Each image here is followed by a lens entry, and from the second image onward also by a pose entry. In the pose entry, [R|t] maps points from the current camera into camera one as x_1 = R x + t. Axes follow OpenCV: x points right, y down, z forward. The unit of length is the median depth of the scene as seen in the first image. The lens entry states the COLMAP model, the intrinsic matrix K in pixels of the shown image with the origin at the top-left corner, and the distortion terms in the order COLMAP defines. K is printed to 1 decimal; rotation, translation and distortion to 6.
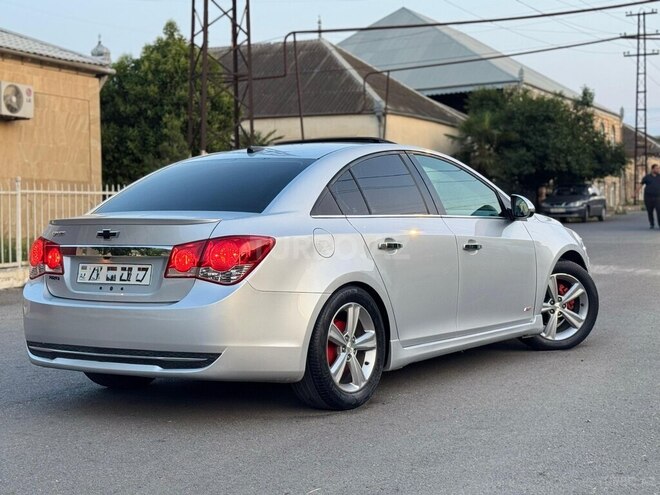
lens RADIAL K [[1138.5, 0, 330.2], [0, 1138.5, 260.8], [0, 0, 1]] dist [0.182765, -0.536385]
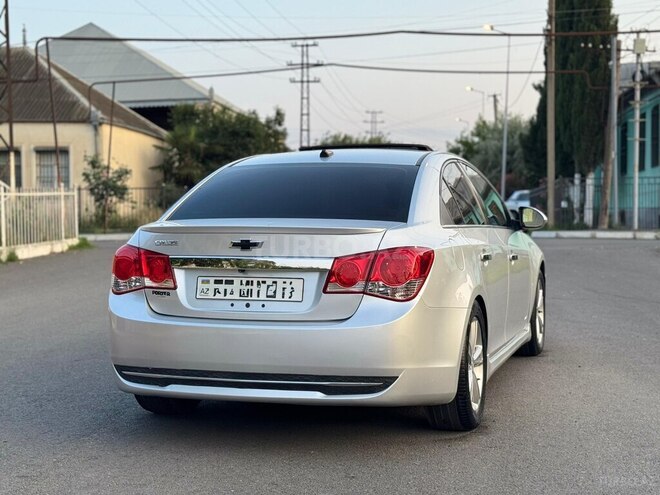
lens RADIAL K [[1060.3, 0, 330.0], [0, 1060.3, 247.5], [0, 0, 1]] dist [0.035378, 0.176621]
pose [[0.952265, 0.004629, 0.305237, -0.083534], [0.000319, 0.999869, -0.016159, -0.001562], [-0.305272, 0.015485, 0.952139, 0.043479]]
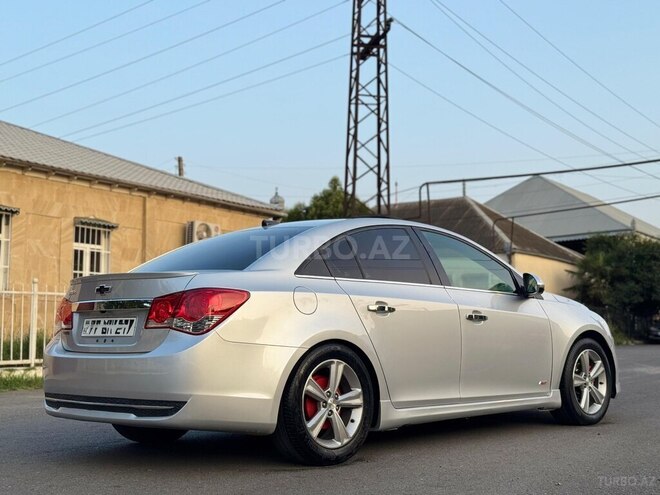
lens RADIAL K [[881.8, 0, 346.8], [0, 881.8, 248.0], [0, 0, 1]] dist [0.133453, -0.020103]
pose [[0.987545, -0.002834, -0.157314, 0.036126], [-0.019655, 0.989784, -0.141214, 0.011410], [0.156107, 0.142547, 0.977400, 0.045991]]
